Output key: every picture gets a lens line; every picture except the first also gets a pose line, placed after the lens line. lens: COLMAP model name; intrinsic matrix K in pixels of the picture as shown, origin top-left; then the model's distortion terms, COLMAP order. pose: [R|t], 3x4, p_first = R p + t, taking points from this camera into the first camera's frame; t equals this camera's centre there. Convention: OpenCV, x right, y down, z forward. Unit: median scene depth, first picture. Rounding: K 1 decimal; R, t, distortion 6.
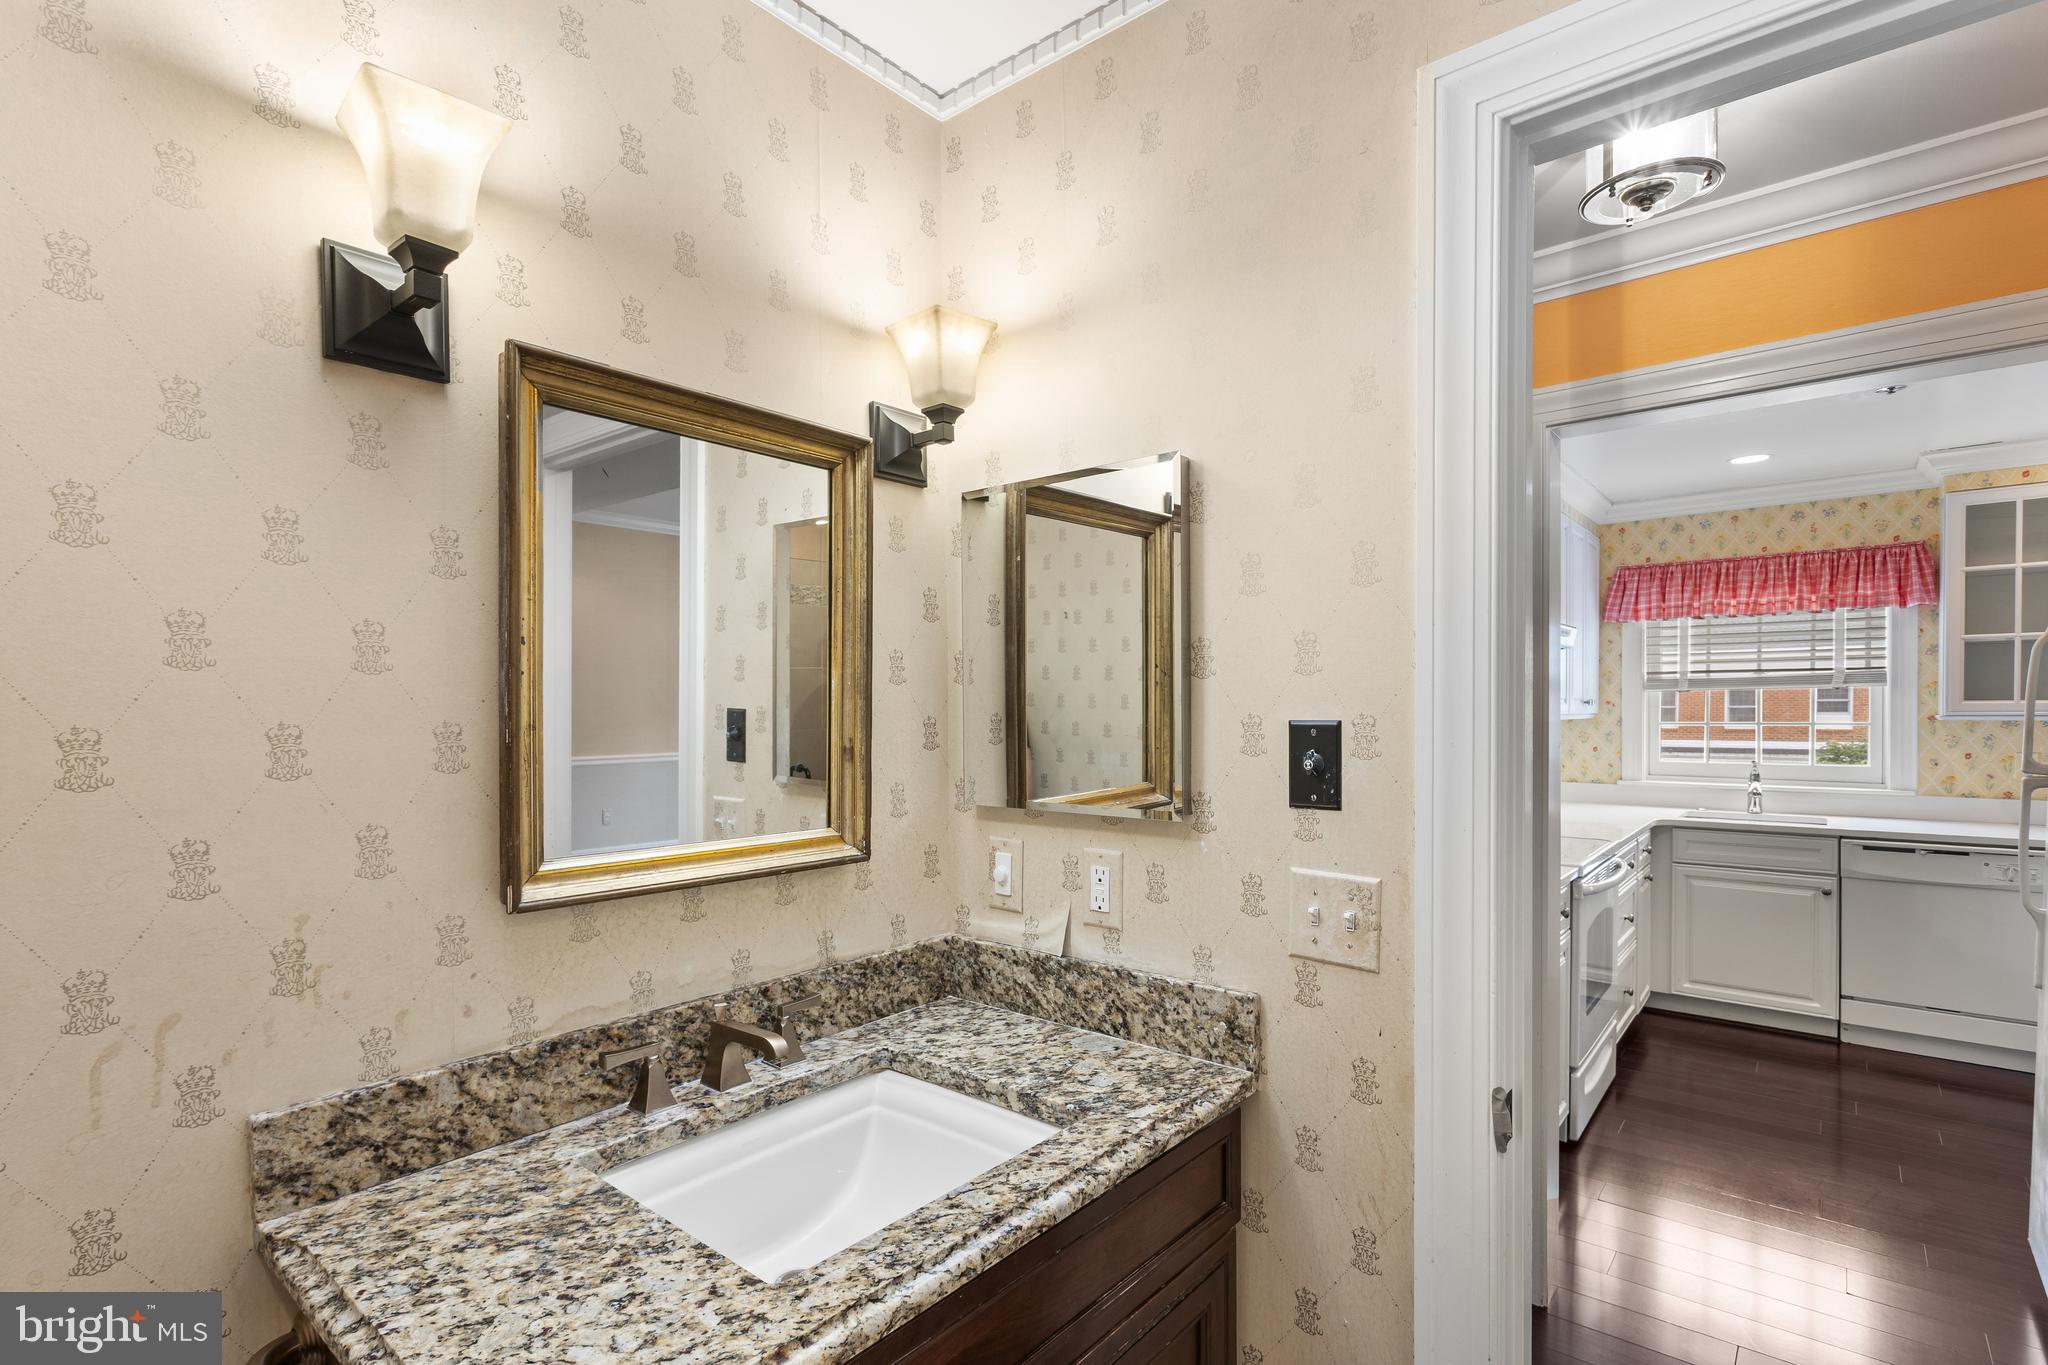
lens RADIAL K [[967.0, 0, 1002.0], [0, 967.0, 725.4], [0, 0, 1]] dist [0.000697, 0.000899]
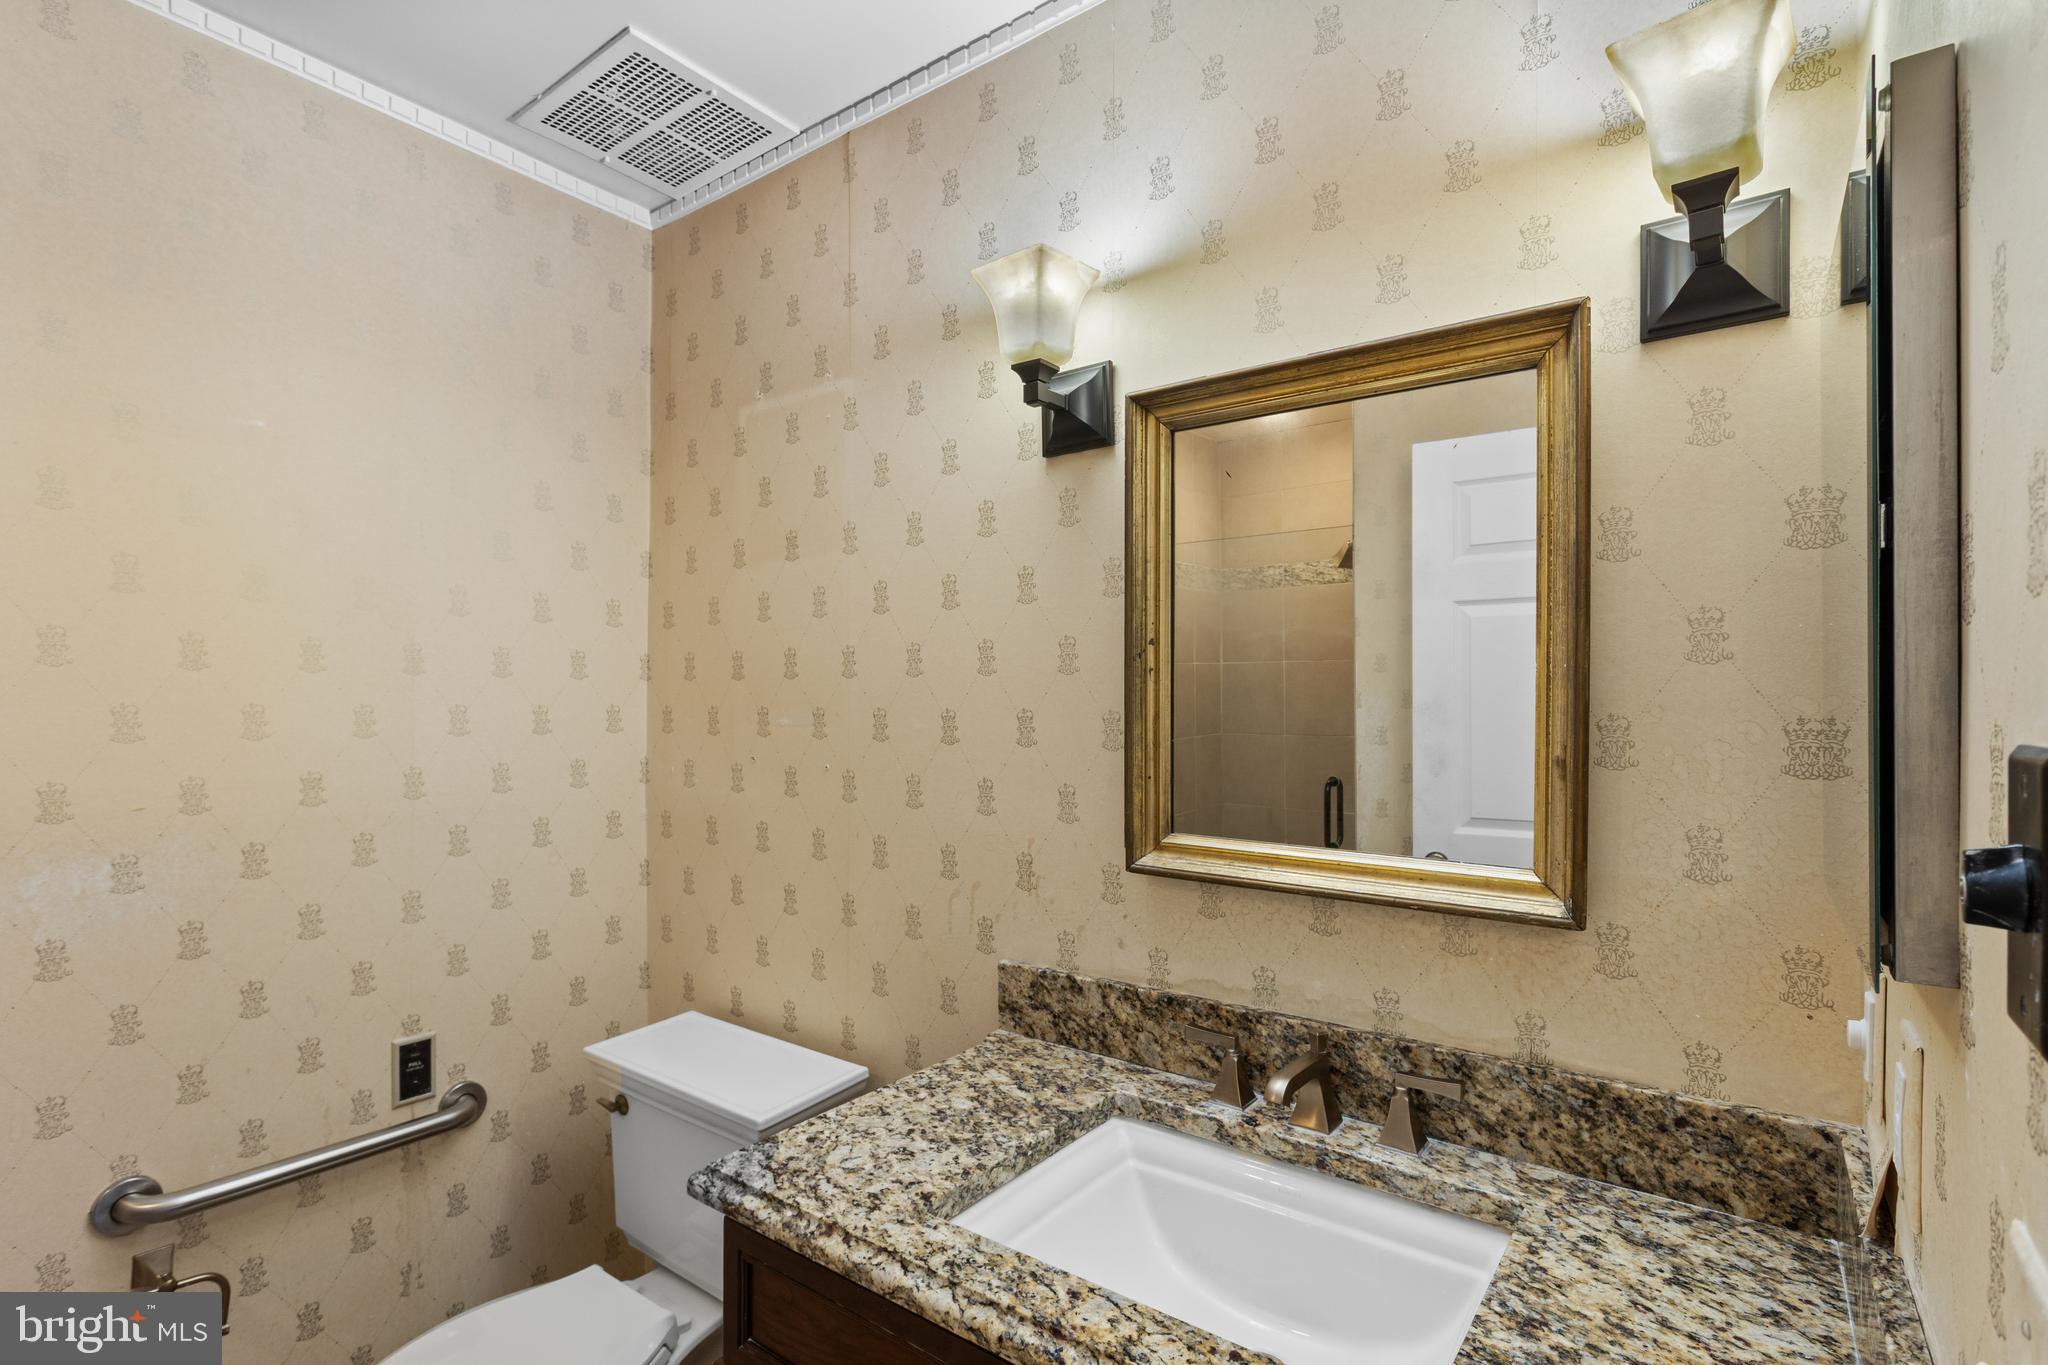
lens RADIAL K [[967.0, 0, 996.0], [0, 967.0, 708.8], [0, 0, 1]] dist [0.000697, 0.000899]
pose [[0.069698, 0.010800, -0.997510, 0.679539], [-0.020467, 0.999746, 0.009394, -0.014361], [0.997358, 0.019762, 0.069902, 0.756876]]
